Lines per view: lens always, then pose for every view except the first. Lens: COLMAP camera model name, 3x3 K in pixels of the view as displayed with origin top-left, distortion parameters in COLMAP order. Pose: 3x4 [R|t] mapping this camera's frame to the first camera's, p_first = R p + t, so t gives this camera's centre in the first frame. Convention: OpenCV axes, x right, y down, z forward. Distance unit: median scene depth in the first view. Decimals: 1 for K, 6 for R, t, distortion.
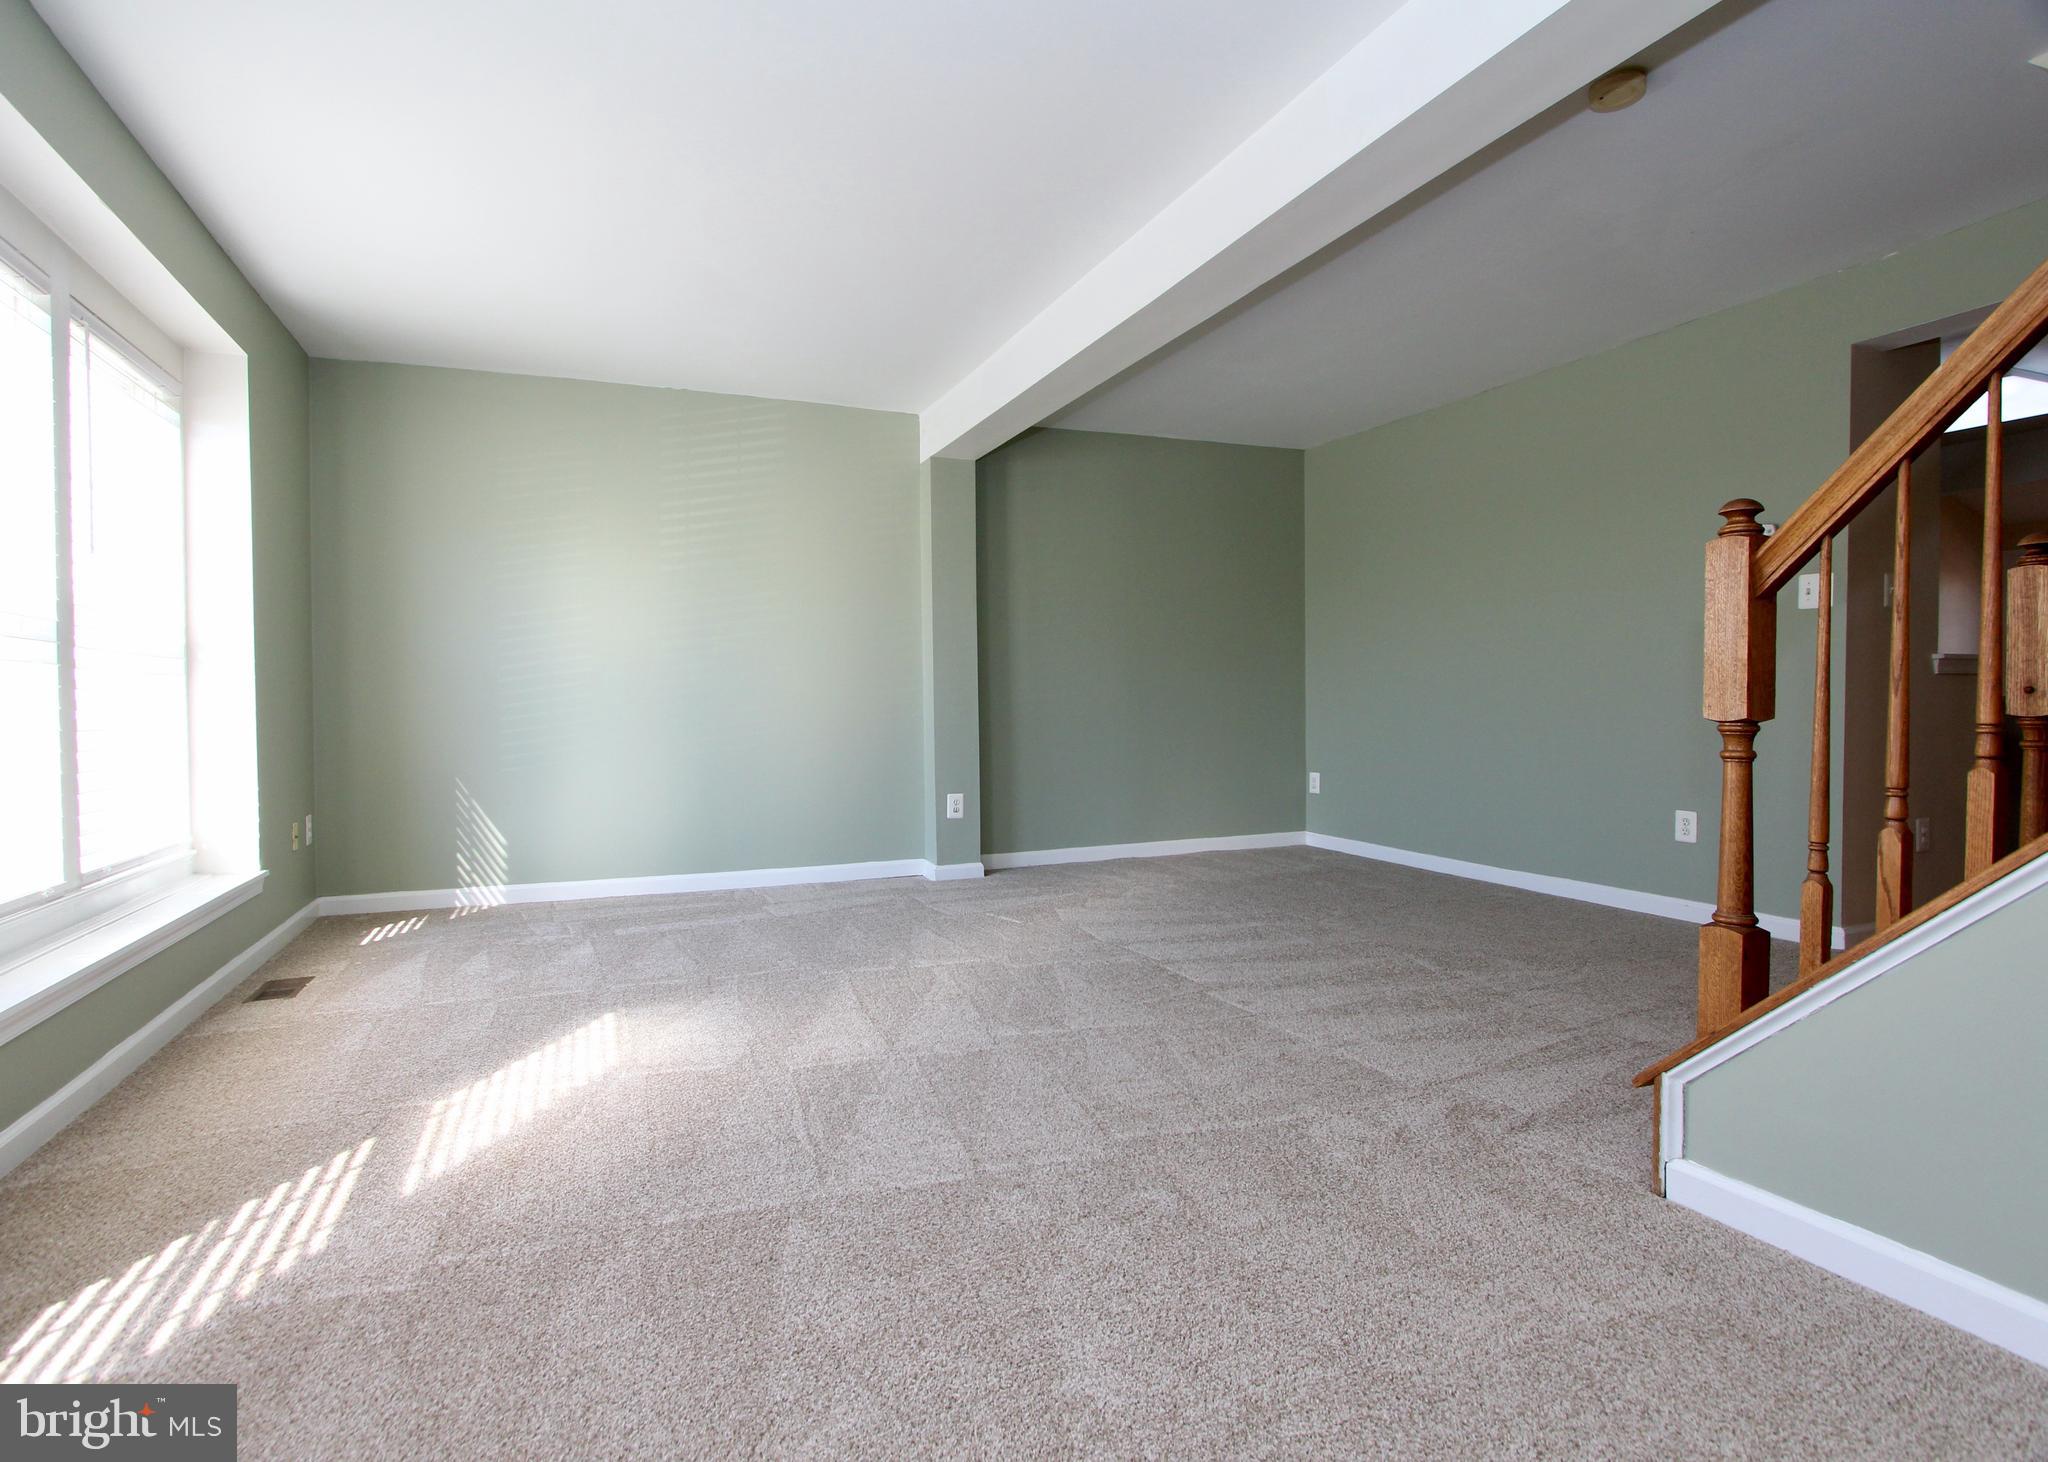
lens RADIAL K [[1026.0, 0, 1013.4], [0, 1026.0, 735.6], [0, 0, 1]] dist [-0.013864, 0.002206]
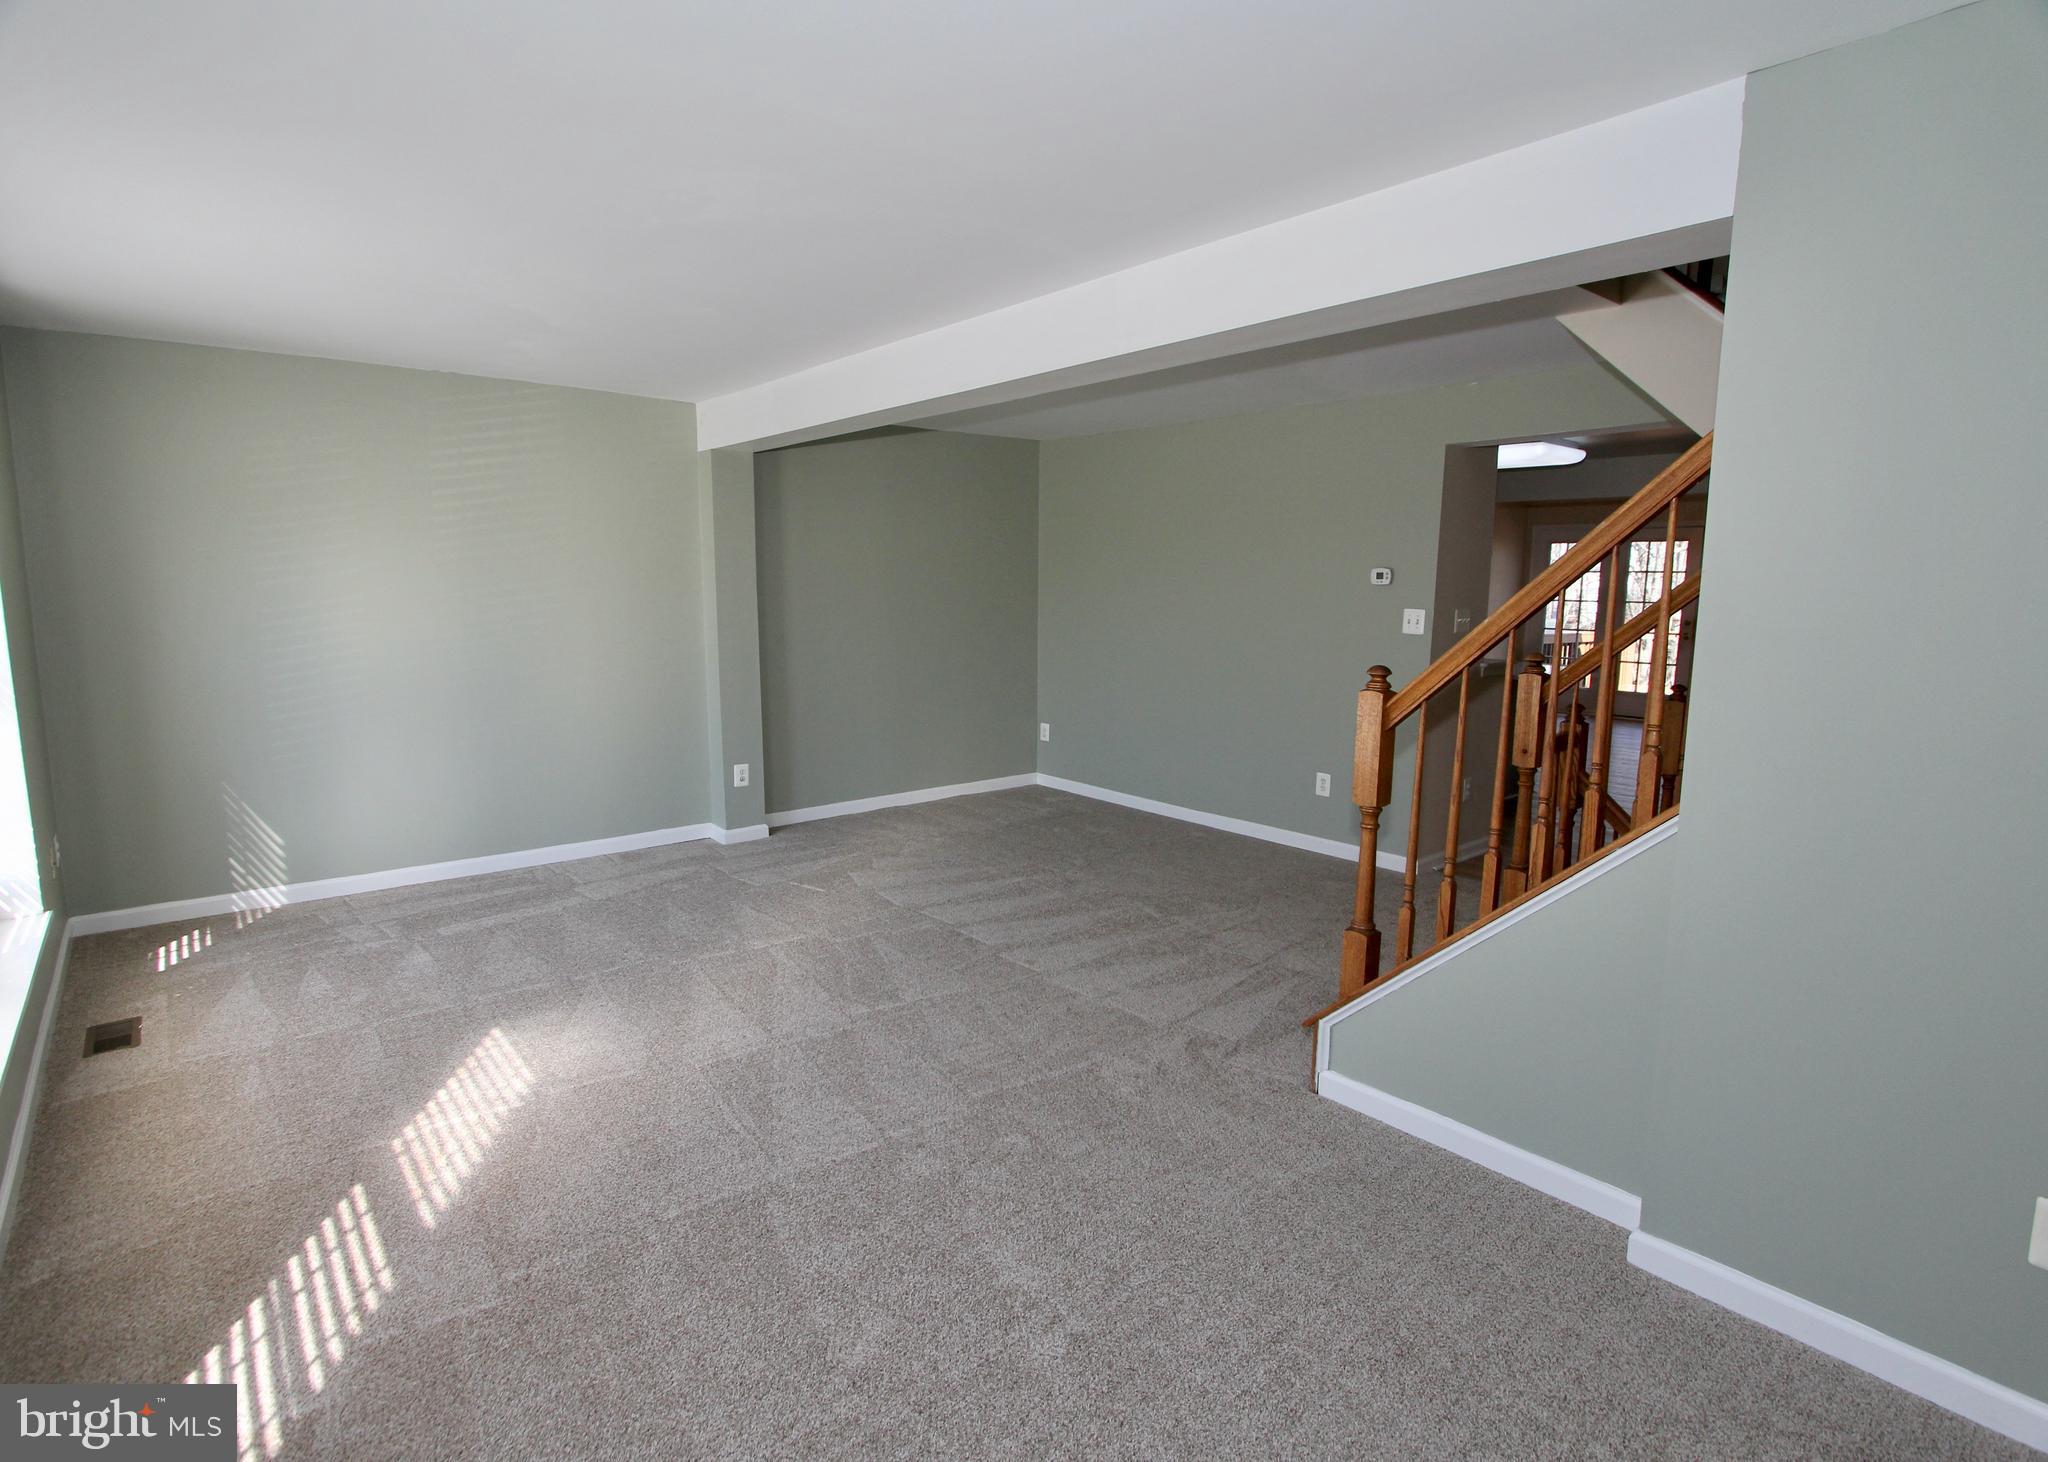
lens RADIAL K [[1026.0, 0, 1022.8], [0, 1026.0, 725.1], [0, 0, 1]] dist [-0.013864, 0.002206]
pose [[0.951236, -0.027489, 0.307236, -0.239606], [-0.009123, 0.993078, 0.117099, -0.261178], [-0.308328, -0.114191, 0.944402, -0.267726]]
